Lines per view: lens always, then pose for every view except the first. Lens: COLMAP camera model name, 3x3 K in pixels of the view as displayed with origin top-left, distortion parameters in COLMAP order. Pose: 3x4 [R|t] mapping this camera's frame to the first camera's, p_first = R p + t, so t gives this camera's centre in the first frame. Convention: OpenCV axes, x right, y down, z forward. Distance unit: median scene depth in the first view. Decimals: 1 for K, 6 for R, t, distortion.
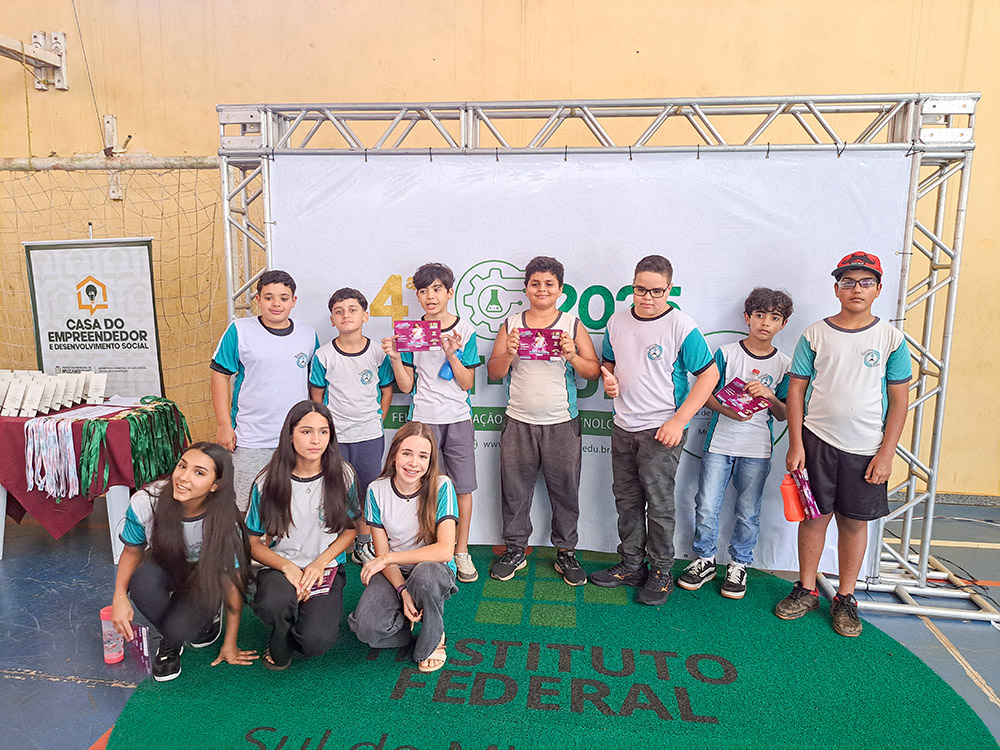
lens RADIAL K [[709.8, 0, 498.1], [0, 709.8, 373.2], [0, 0, 1]] dist [0.032929, -0.036720]
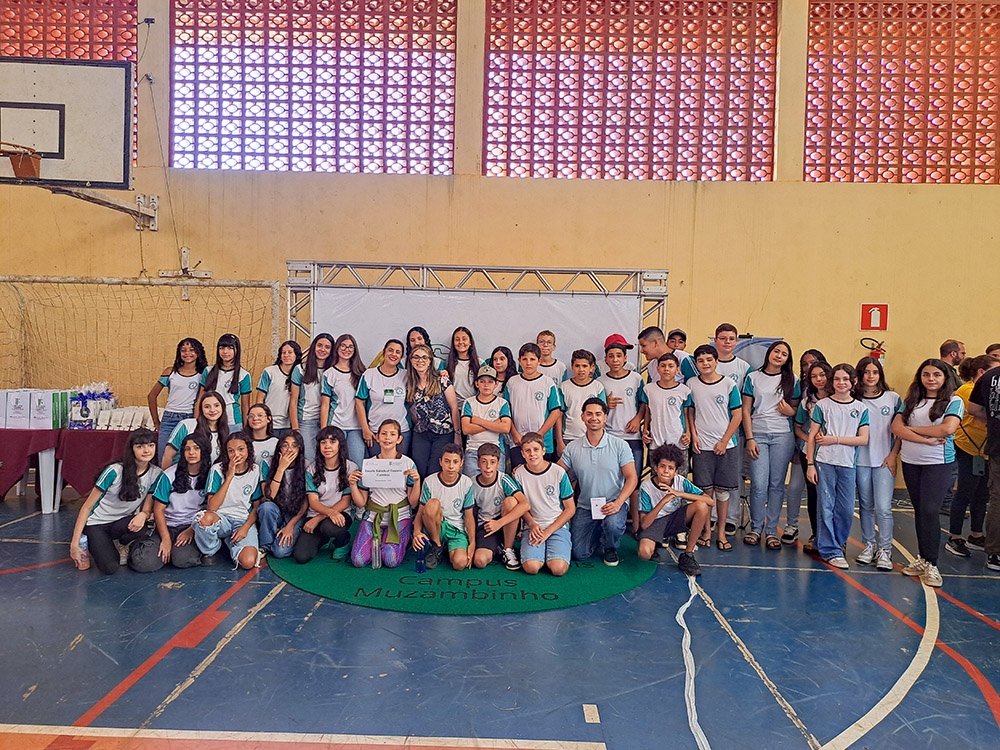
lens RADIAL K [[709.8, 0, 492.8], [0, 709.8, 363.7], [0, 0, 1]] dist [0.032929, -0.036720]
pose [[0.994217, 0.007970, 0.107097, -0.059370], [0.003994, 0.993809, -0.111032, 0.102859], [-0.107318, 0.110818, 0.988029, -0.890004]]
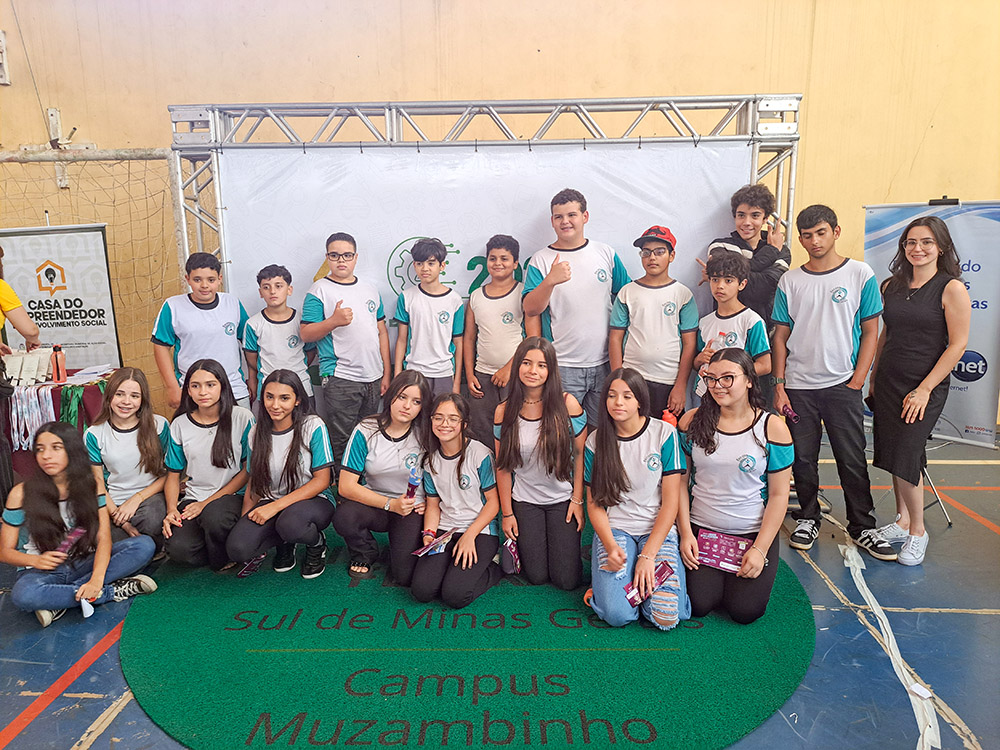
lens RADIAL K [[709.8, 0, 495.3], [0, 709.8, 372.3], [0, 0, 1]] dist [0.032929, -0.036720]
pose [[0.995732, -0.038488, 0.083878, 0.012943], [0.035890, 0.998835, 0.032260, 0.032336], [-0.085022, -0.029112, 0.995954, -0.195609]]
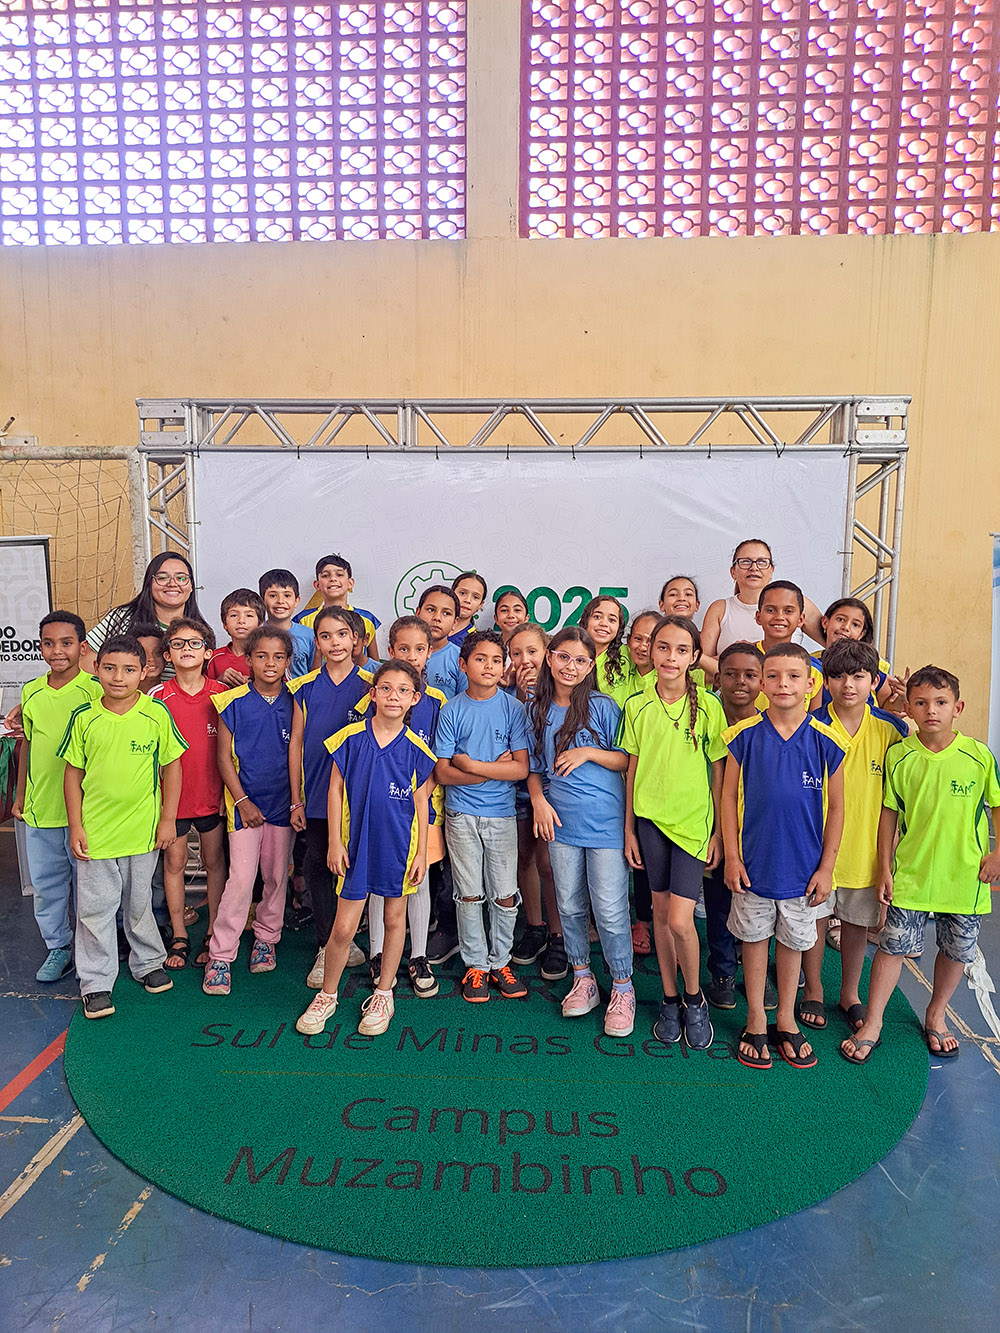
lens RADIAL K [[946.2, 0, 494.4], [0, 946.2, 663.7], [0, 0, 1]] dist [0.032929, -0.036720]
pose [[0.997994, -0.014477, 0.061636, -0.007217], [0.016395, 0.999393, -0.030727, 0.019292], [-0.061154, 0.031676, 0.997626, -0.274644]]
